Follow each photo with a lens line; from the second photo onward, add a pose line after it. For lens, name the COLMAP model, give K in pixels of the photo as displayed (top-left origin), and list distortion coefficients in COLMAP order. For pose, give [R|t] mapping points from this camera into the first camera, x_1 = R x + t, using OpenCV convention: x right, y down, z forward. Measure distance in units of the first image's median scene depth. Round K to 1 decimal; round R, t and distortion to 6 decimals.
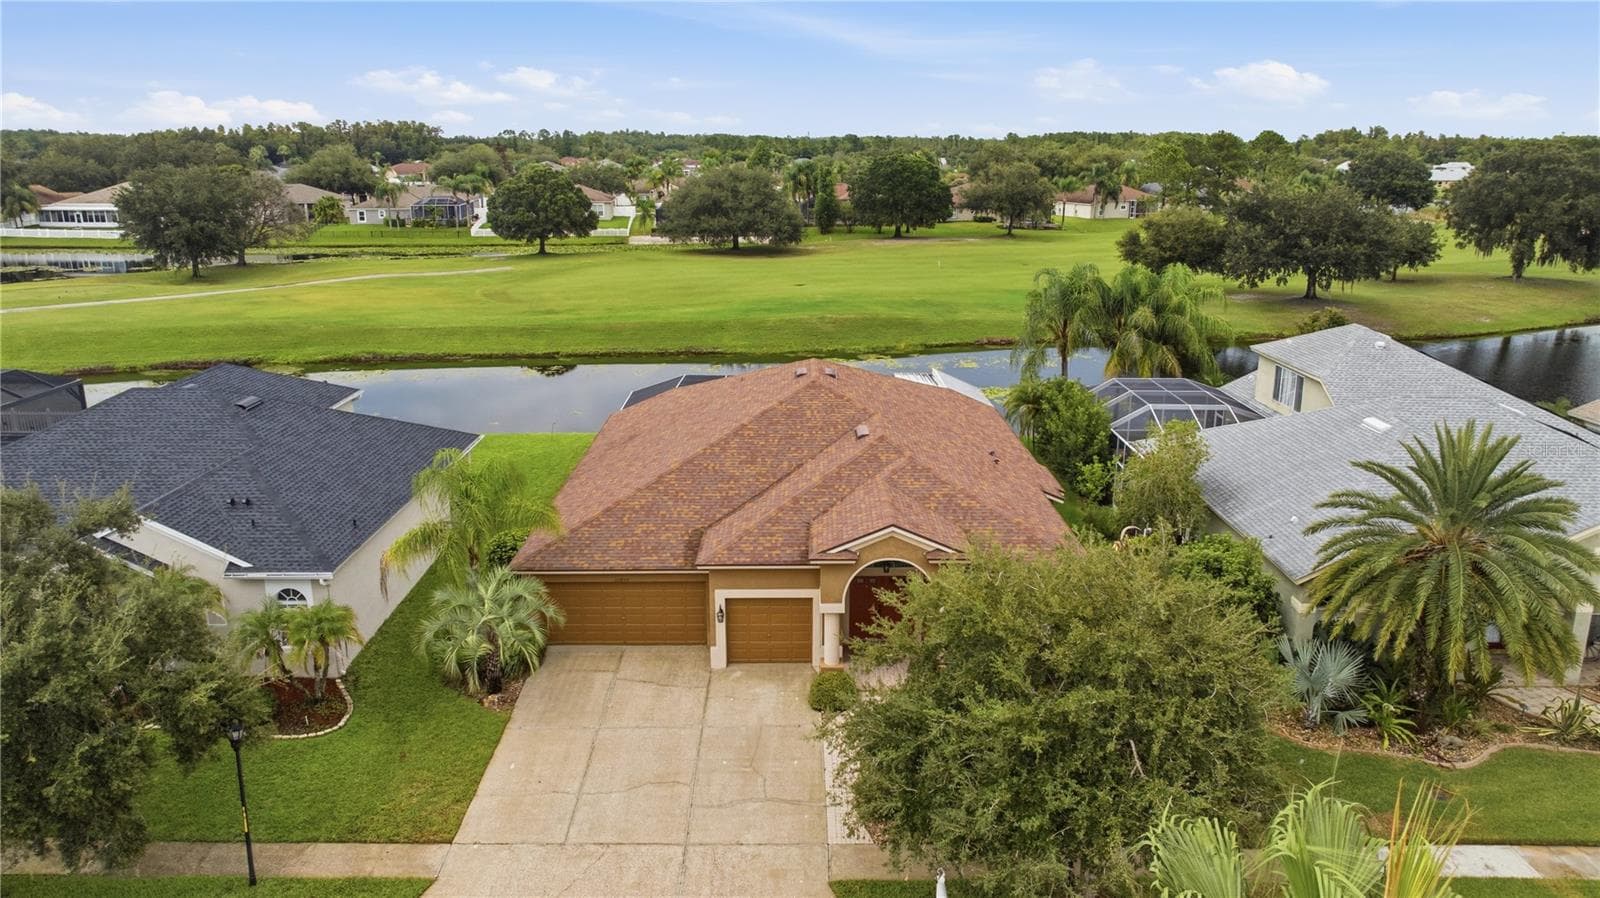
lens RADIAL K [[1098.7, 0, 805.6], [0, 1098.7, 510.1], [0, 0, 1]] dist [-0.004119, -0.001479]
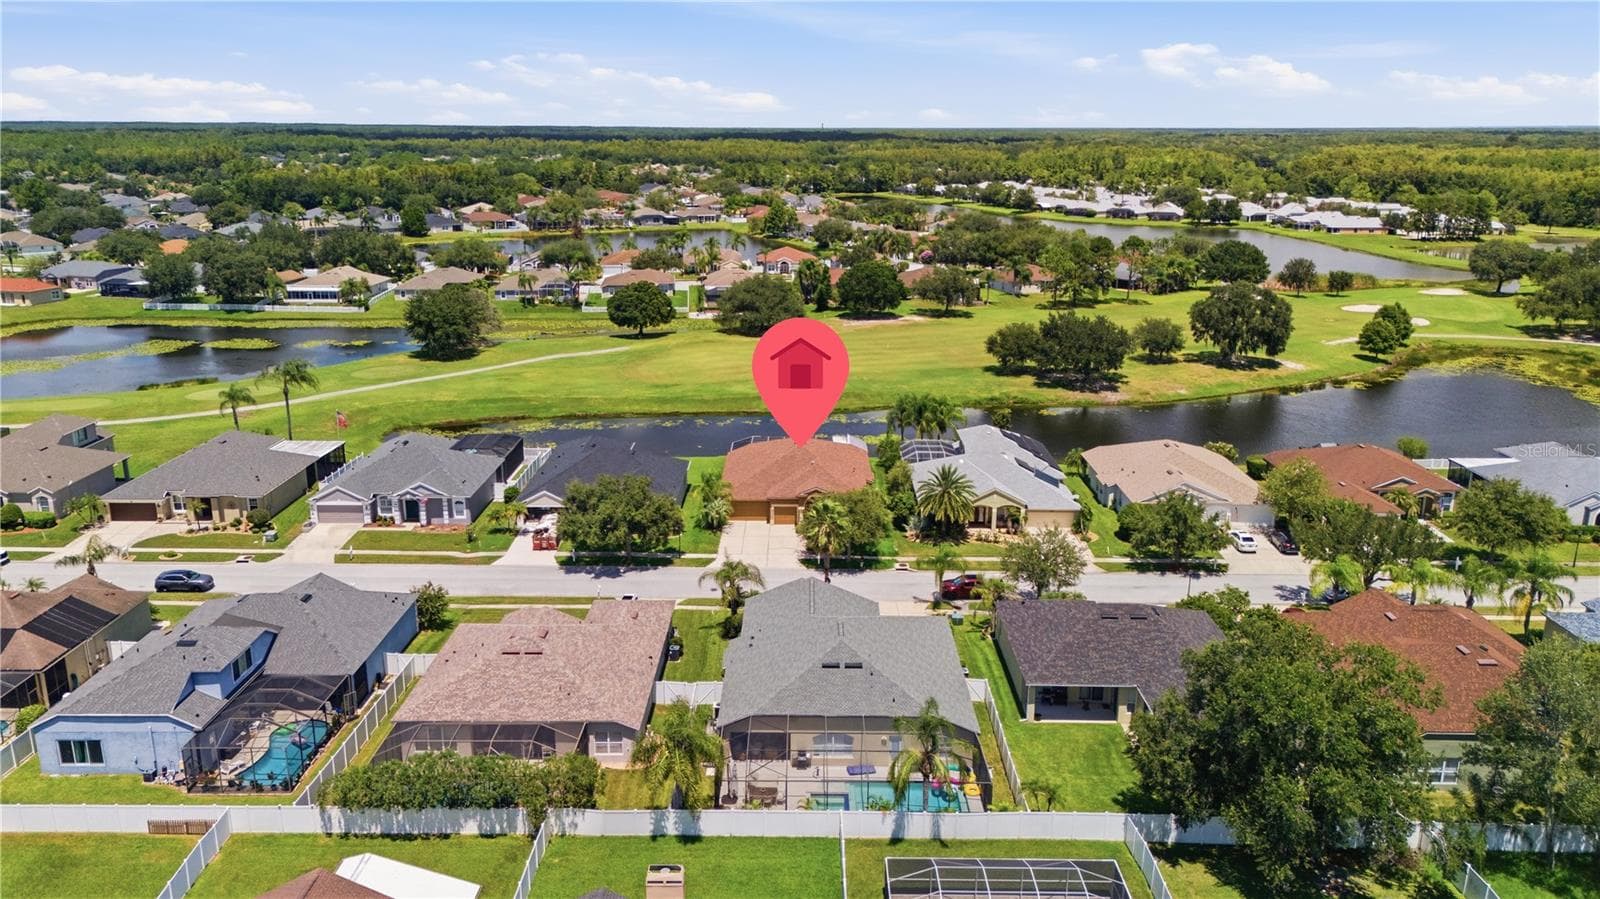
lens RADIAL K [[1120.3, 0, 800.0], [0, 1120.3, 449.5], [0, 0, 1]] dist [0.001678, 0.005453]
pose [[0.999872, 0.006089, -0.014821, 0.014910], [-0.006902, 0.998437, -0.055457, 0.020259], [0.014460, 0.055553, 0.998351, -0.611957]]
